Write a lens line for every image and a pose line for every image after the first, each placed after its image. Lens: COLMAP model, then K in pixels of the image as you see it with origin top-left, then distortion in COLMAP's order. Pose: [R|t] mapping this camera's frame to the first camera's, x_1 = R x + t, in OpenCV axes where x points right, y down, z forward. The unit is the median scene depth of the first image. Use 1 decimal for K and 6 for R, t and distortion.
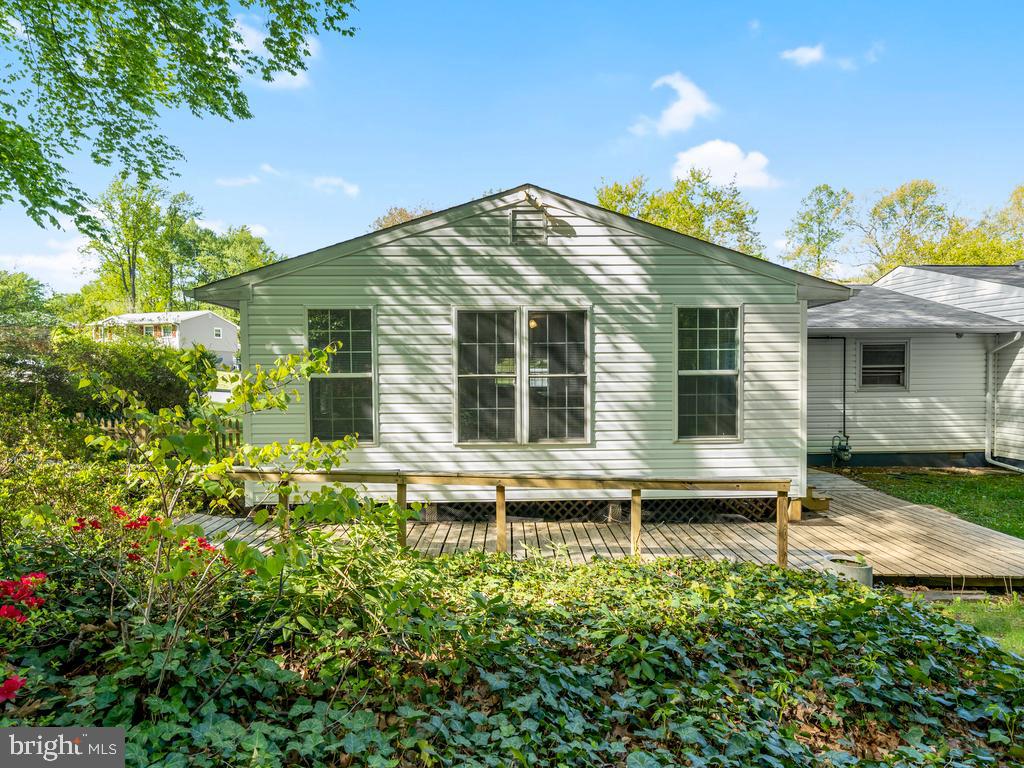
lens RADIAL K [[520.2, 0, 512.0], [0, 520.2, 384.0], [0, 0, 1]] dist [0.001387, 0.000131]
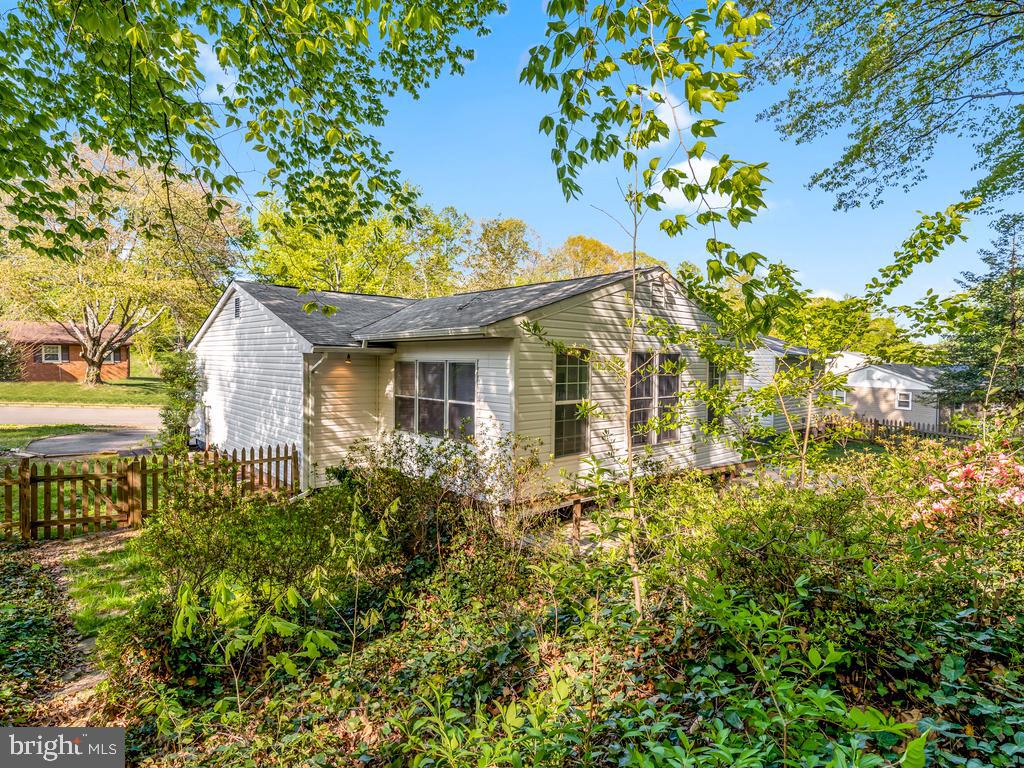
lens RADIAL K [[520.2, 0, 512.0], [0, 520.2, 384.0], [0, 0, 1]] dist [0.001387, 0.000131]
pose [[0.767732, -0.017645, 0.640528, -1.219011], [0.007139, 0.999794, 0.018986, -0.084736], [-0.640731, -0.010004, 0.767700, 0.144452]]
